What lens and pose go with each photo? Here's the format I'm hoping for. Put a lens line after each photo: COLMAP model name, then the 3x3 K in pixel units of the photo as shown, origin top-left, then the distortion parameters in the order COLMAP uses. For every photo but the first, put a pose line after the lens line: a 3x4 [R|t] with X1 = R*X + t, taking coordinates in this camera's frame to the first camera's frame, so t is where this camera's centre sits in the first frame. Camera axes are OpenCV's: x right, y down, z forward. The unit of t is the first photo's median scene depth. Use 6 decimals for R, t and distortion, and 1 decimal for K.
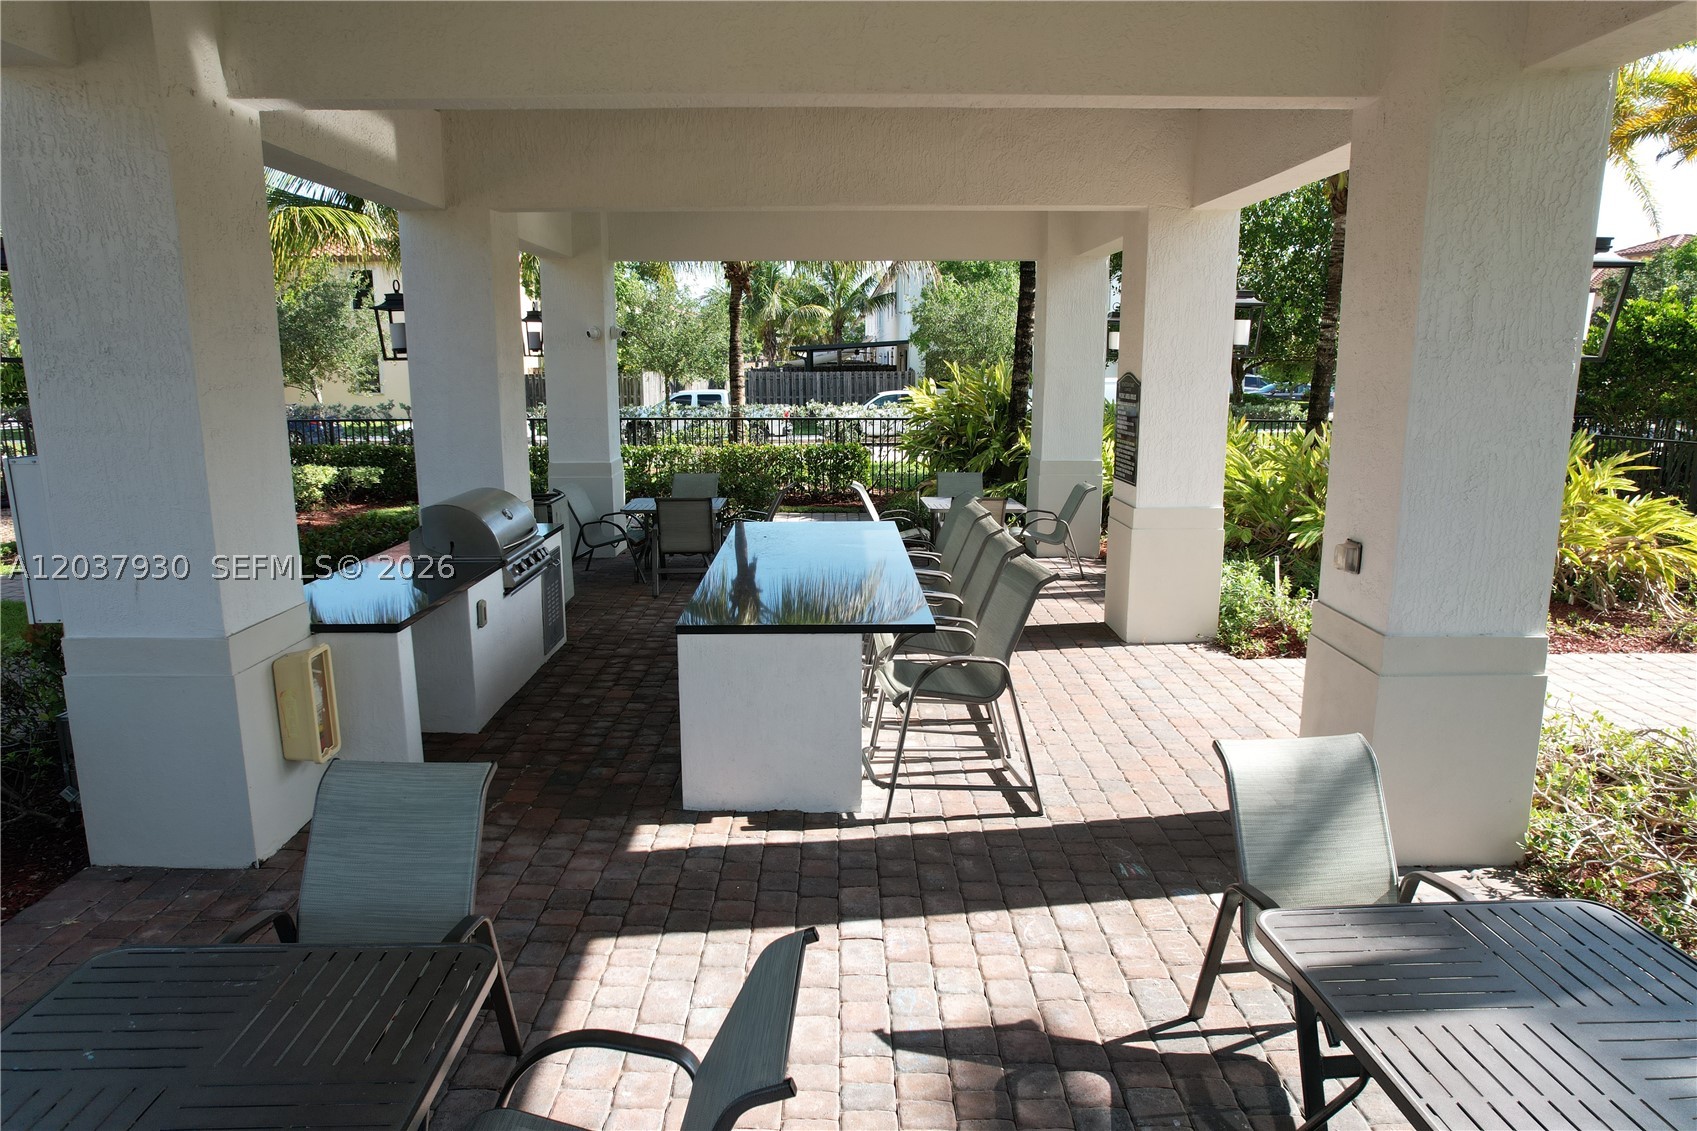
lens RADIAL K [[1093.5, 0, 848.2], [0, 1093.5, 578.0], [0, 0, 1]] dist [-0.072222, 0.062650]
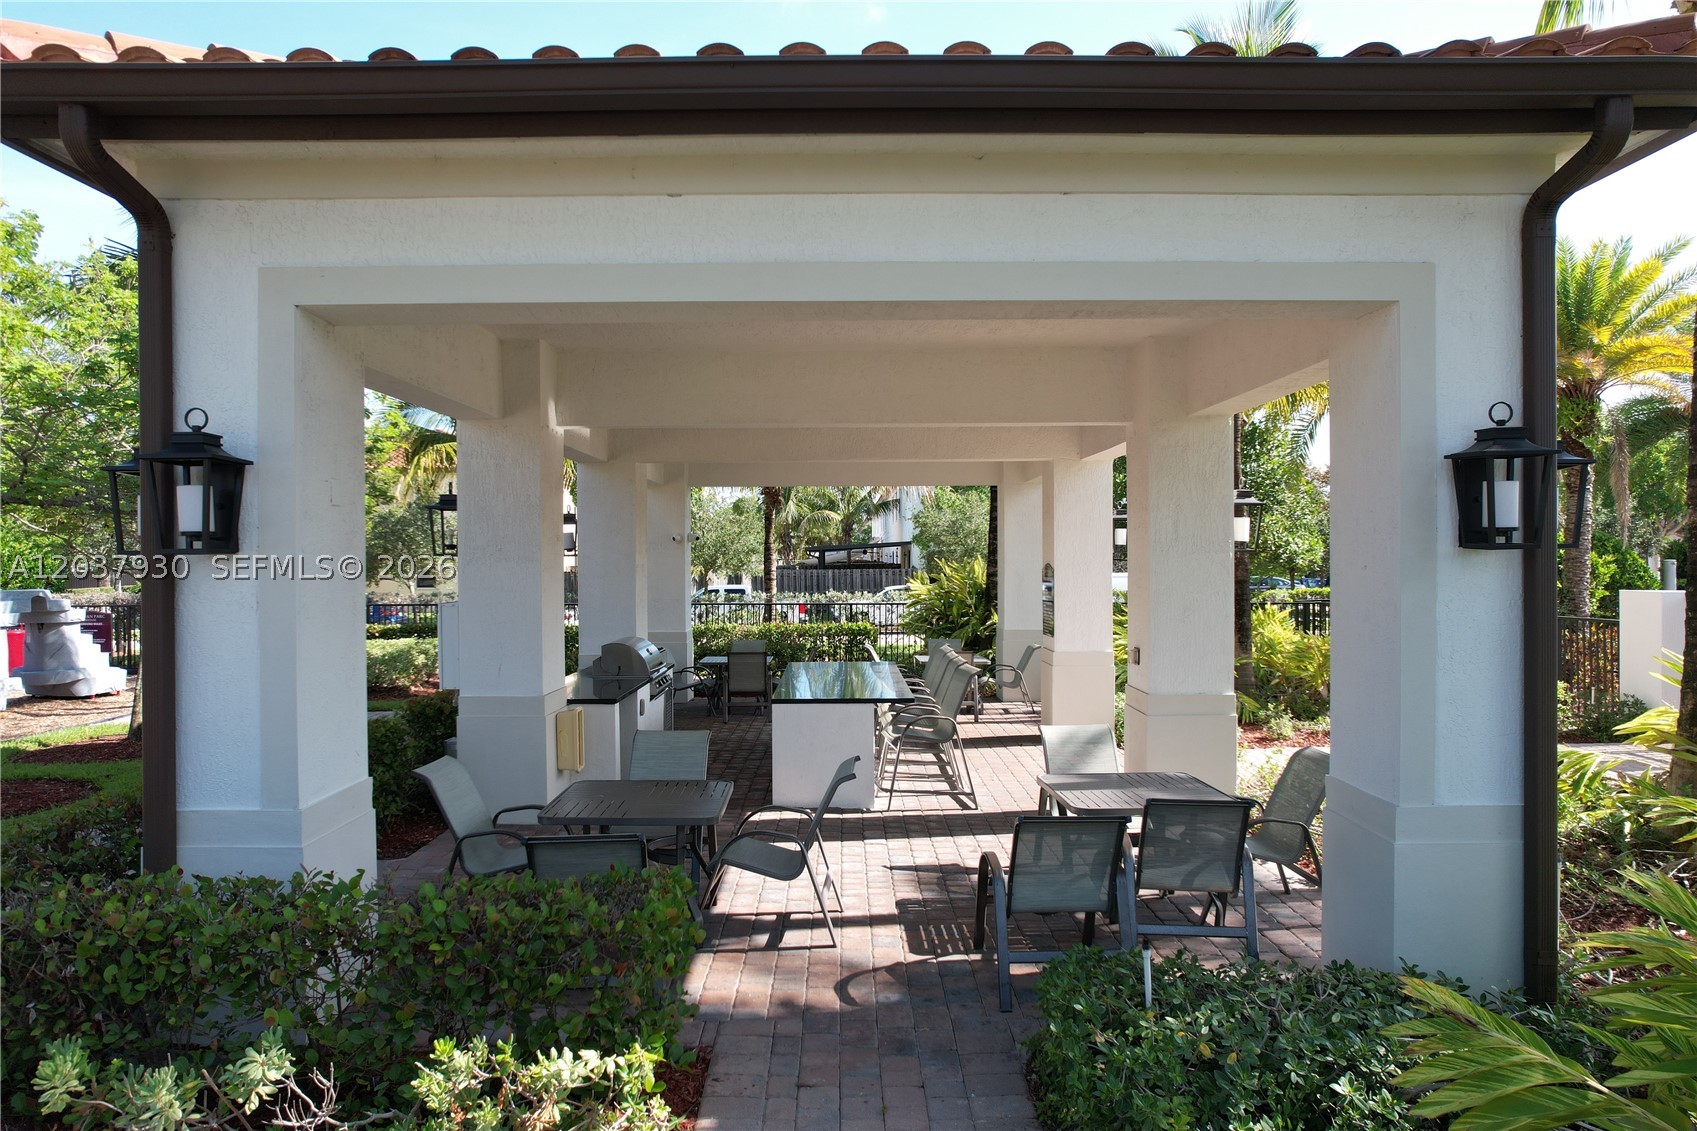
lens RADIAL K [[1093.5, 0, 848.2], [0, 1093.5, 578.0], [0, 0, 1]] dist [-0.072222, 0.062650]
pose [[0.999974, -0.003576, -0.006246, -0.005933], [0.002394, 0.983696, -0.179824, 0.057136], [0.006787, 0.179804, 0.983679, -0.271914]]
